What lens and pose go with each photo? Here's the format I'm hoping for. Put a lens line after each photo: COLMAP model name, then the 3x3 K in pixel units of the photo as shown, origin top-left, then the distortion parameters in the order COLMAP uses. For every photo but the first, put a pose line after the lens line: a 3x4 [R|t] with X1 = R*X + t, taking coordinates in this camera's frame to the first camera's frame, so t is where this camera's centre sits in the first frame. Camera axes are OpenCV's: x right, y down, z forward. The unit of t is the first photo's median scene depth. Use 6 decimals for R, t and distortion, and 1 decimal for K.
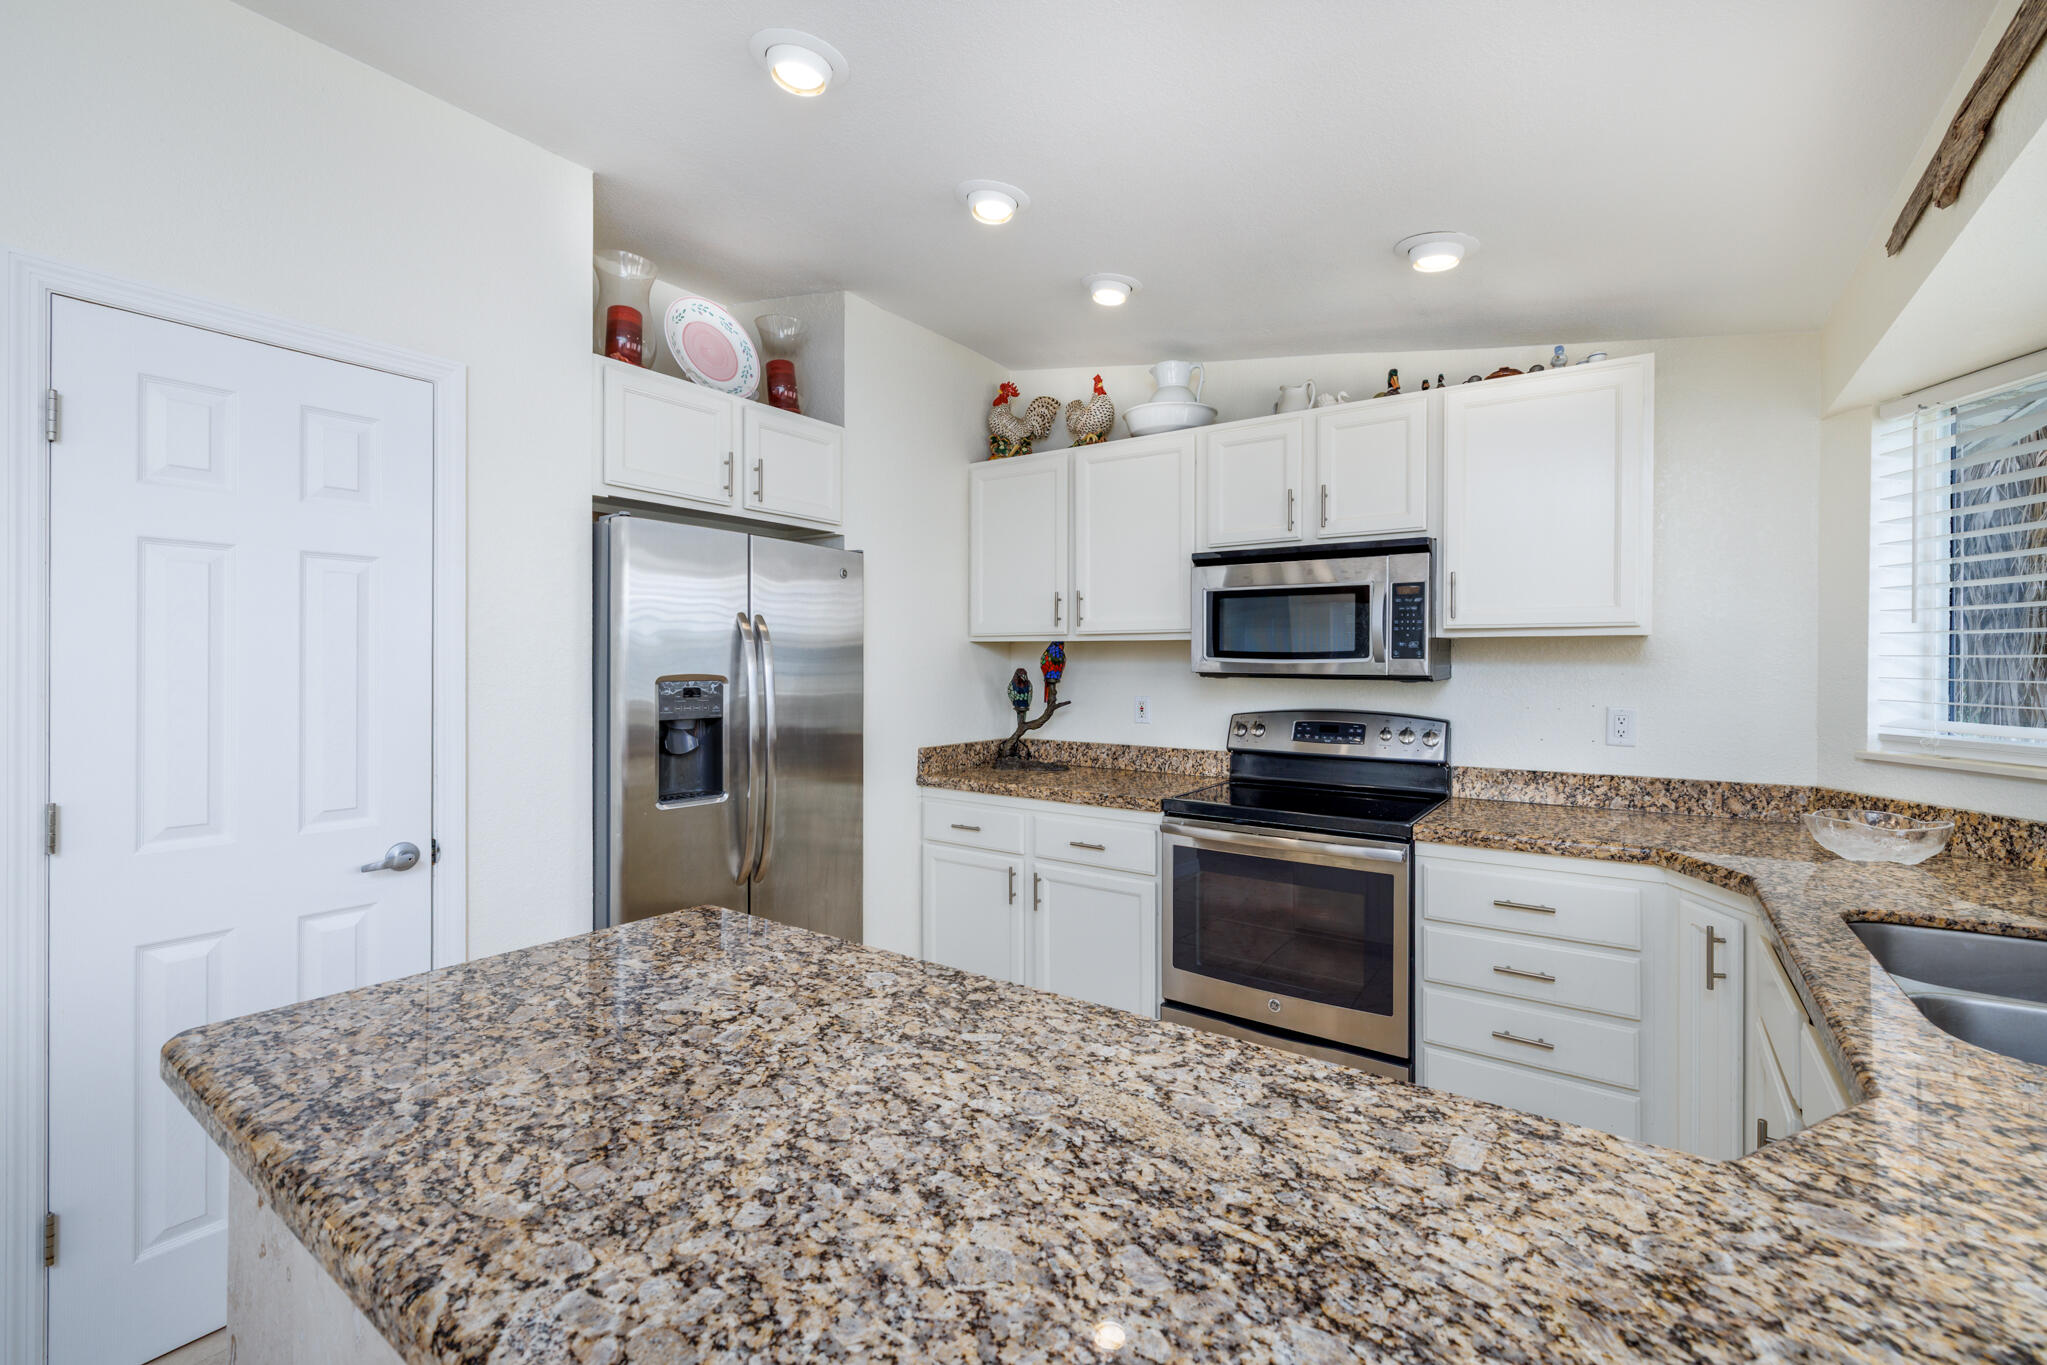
lens RADIAL K [[857.1, 0, 1017.9], [0, 857.1, 668.0], [0, 0, 1]] dist [-0.000576, -0.000010]
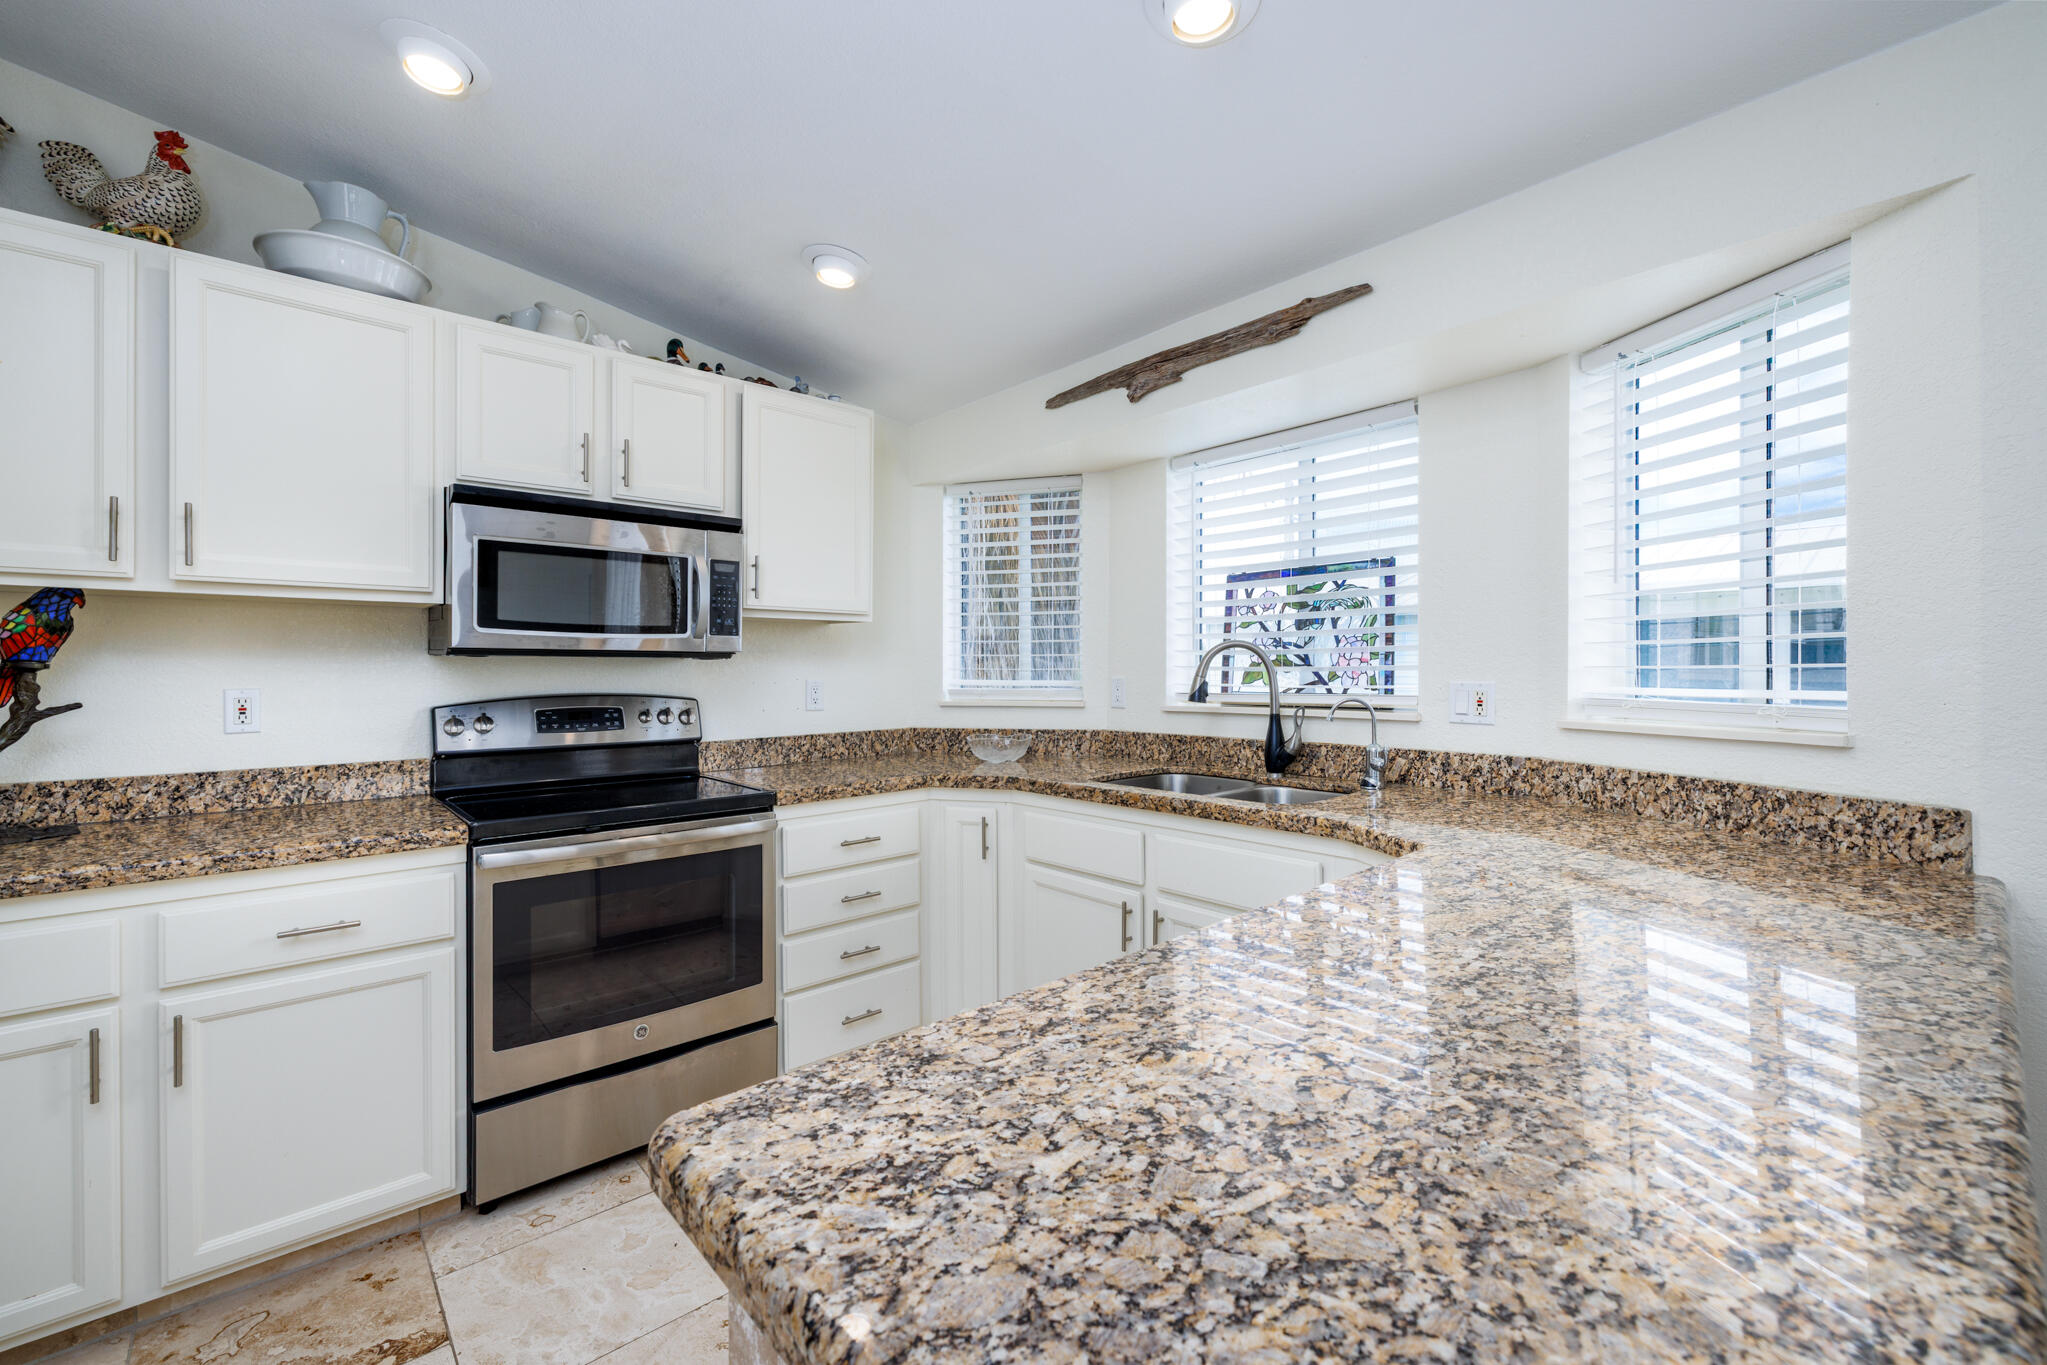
lens RADIAL K [[850.1, 0, 1015.6], [0, 850.1, 667.3], [0, 0, 1]] dist [-0.002253, 0.000136]
pose [[0.231976, -0.004139, 0.972713, -0.432581], [0.008419, 0.999962, 0.002247, 0.027182], [-0.972685, 0.007668, 0.232002, 0.422490]]
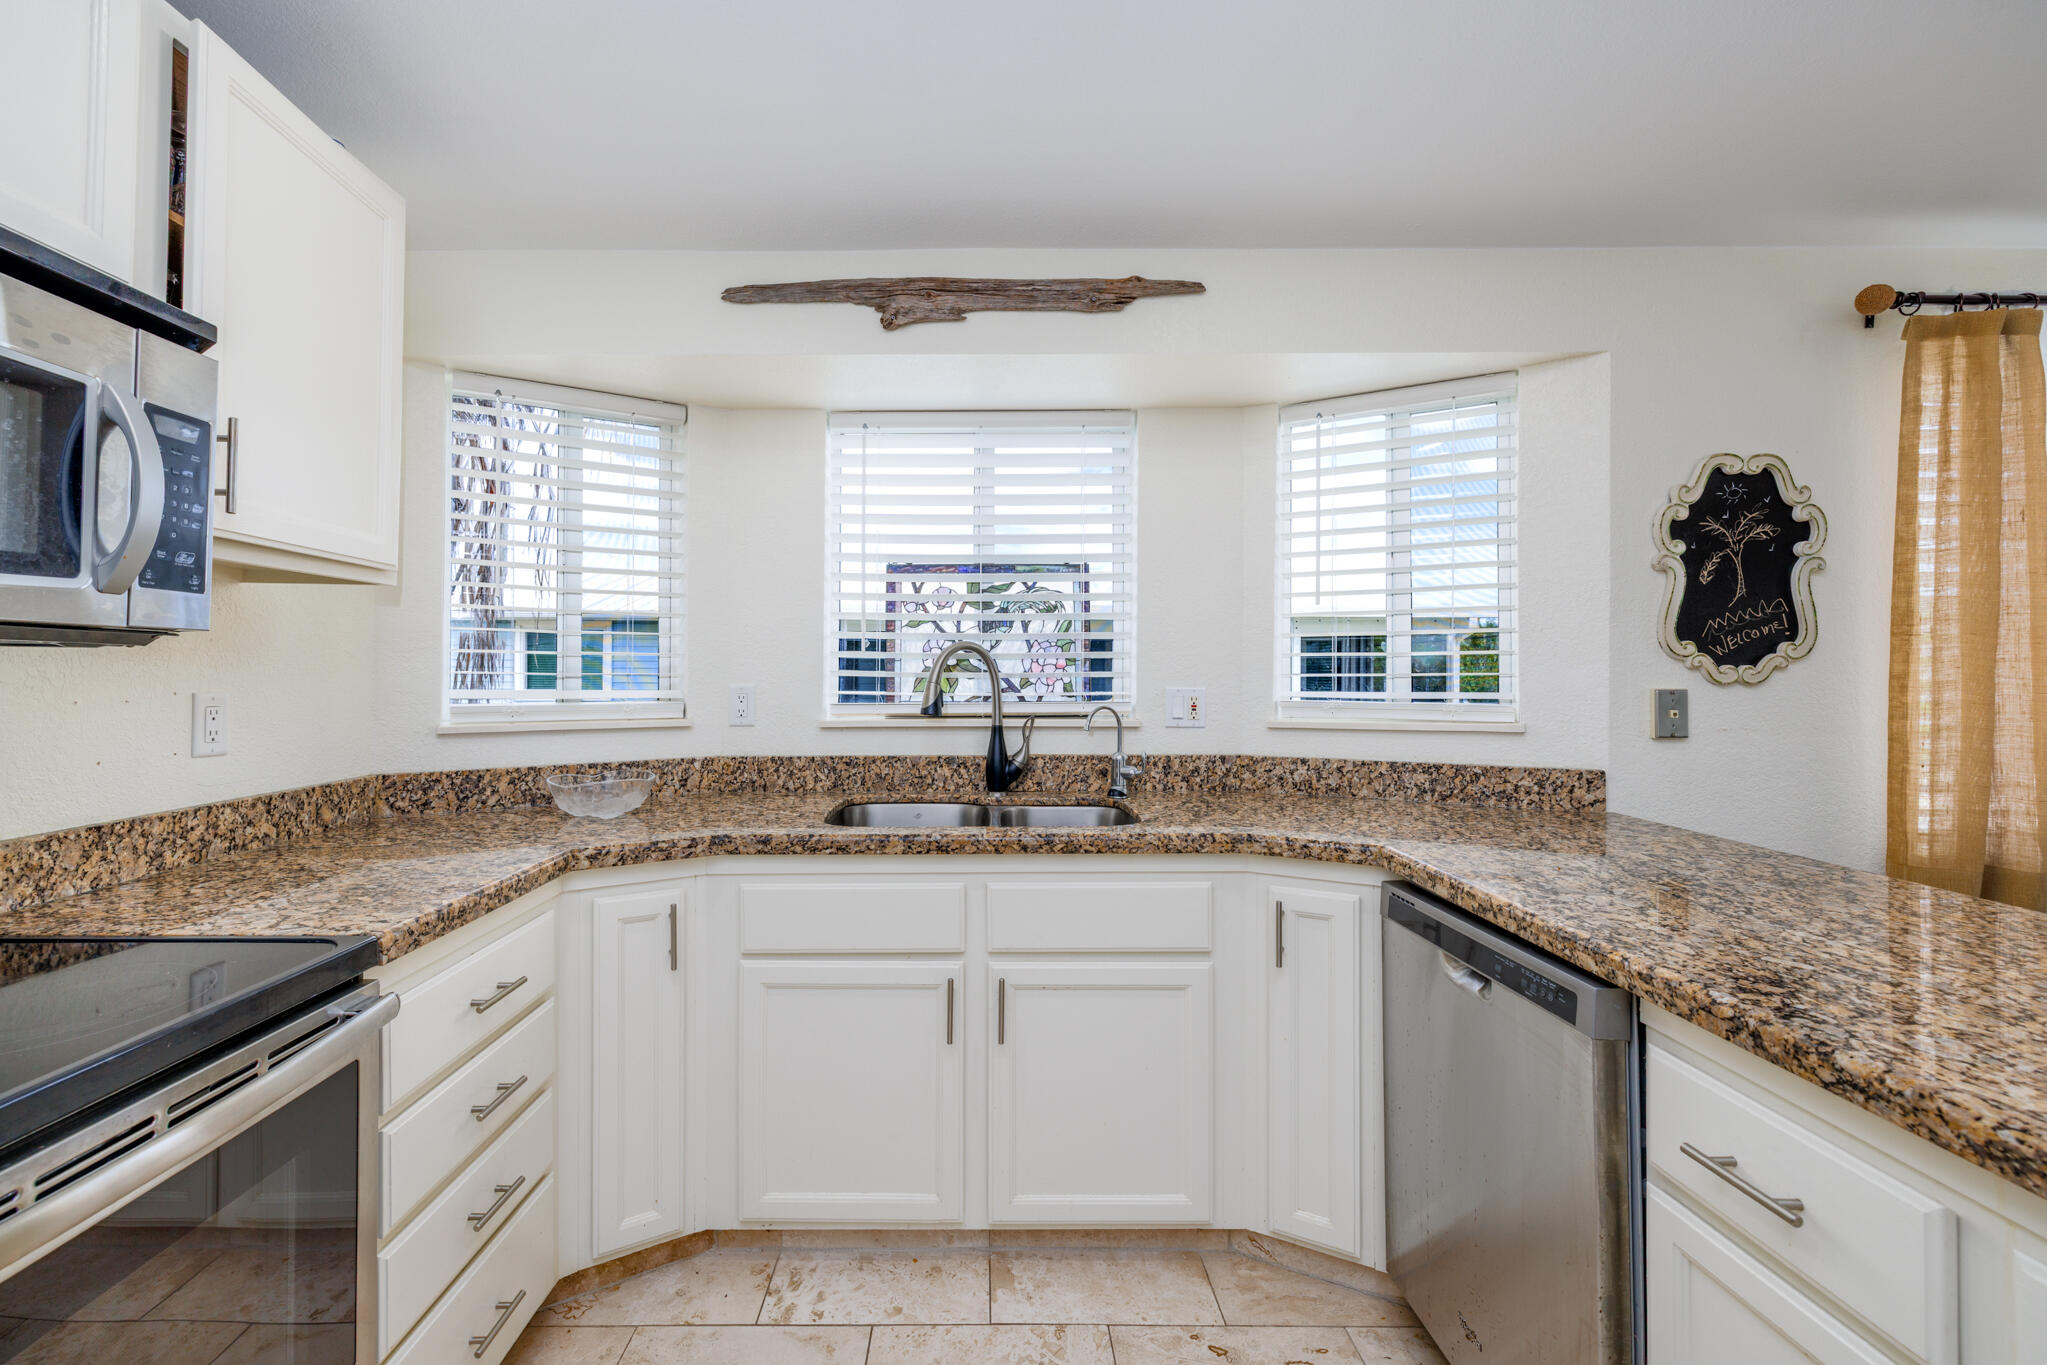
lens RADIAL K [[872.9, 0, 976.3], [0, 872.9, 670.6], [0, 0, 1]] dist [-0.001875, 0.000321]
pose [[-0.576054, -0.002807, 0.817407, -0.126435], [-0.001217, 0.999996, 0.002577, 0.026971], [-0.817410, 0.000490, -0.576055, 0.903147]]
